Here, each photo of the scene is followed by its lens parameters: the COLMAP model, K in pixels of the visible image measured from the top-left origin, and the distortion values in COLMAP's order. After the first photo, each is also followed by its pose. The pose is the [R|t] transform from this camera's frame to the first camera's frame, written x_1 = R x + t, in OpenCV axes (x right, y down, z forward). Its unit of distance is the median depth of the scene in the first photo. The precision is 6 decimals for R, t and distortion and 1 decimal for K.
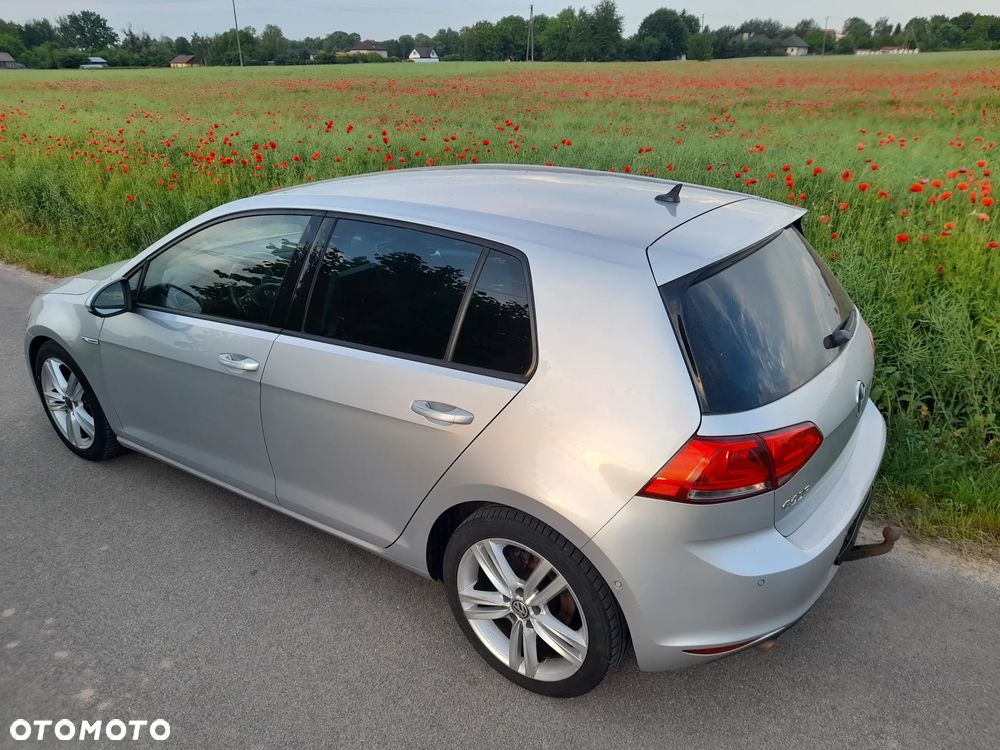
lens RADIAL K [[738.9, 0, 493.8], [0, 738.9, 373.9], [0, 0, 1]] dist [0.012253, -0.001458]
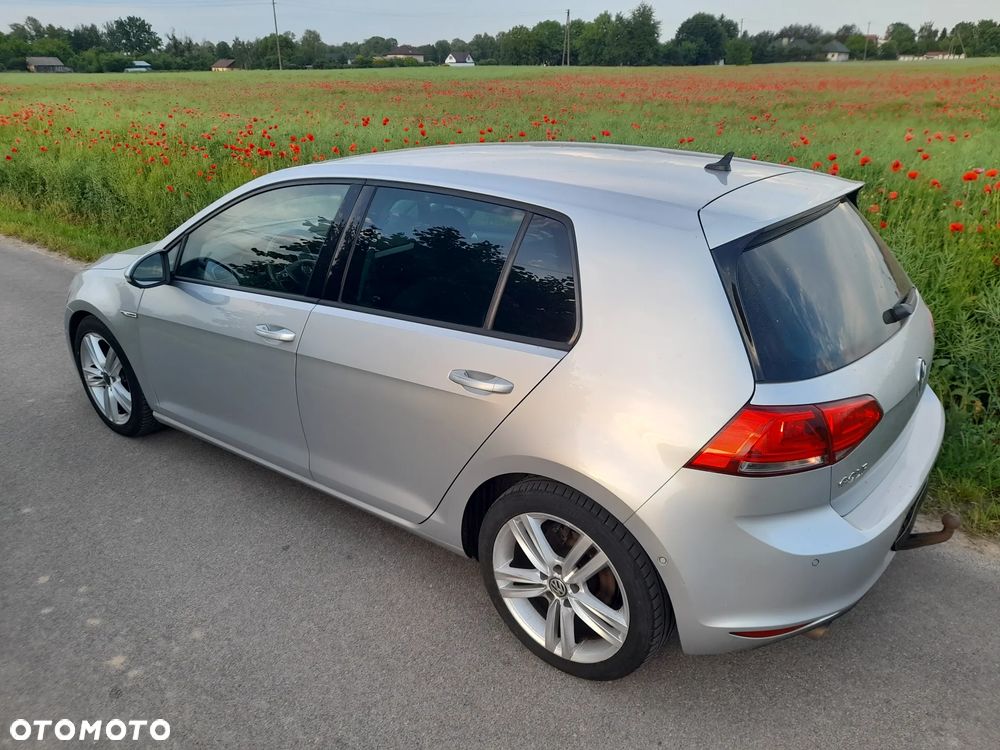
lens RADIAL K [[738.9, 0, 493.8], [0, 738.9, 373.9], [0, 0, 1]] dist [0.012253, -0.001458]
pose [[0.999024, 0.019175, -0.039802, -0.008557], [-0.019403, 0.999798, -0.005331, 0.026285], [0.039692, 0.006098, 0.999193, 0.016433]]
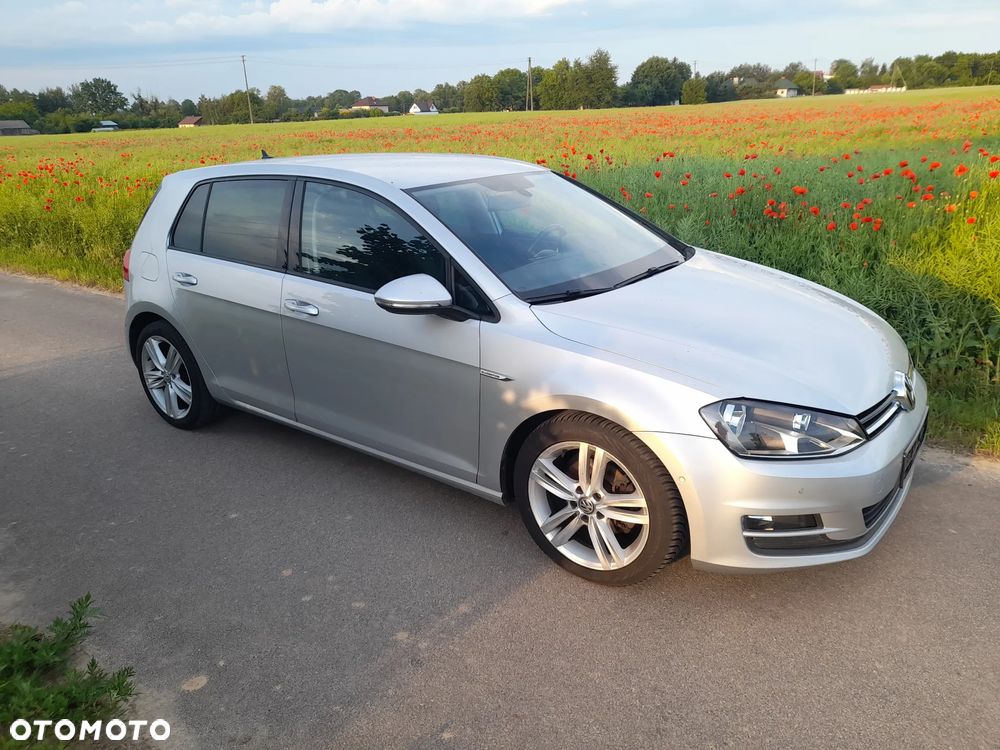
lens RADIAL K [[730.6, 0, 491.8], [0, 730.6, 373.7], [0, 0, 1]] dist [0.045027, -0.046226]
pose [[0.999530, -0.029613, -0.007960, -0.243482], [0.029096, 0.997857, -0.058606, 0.077863], [0.009678, 0.058347, 0.998249, -0.026204]]
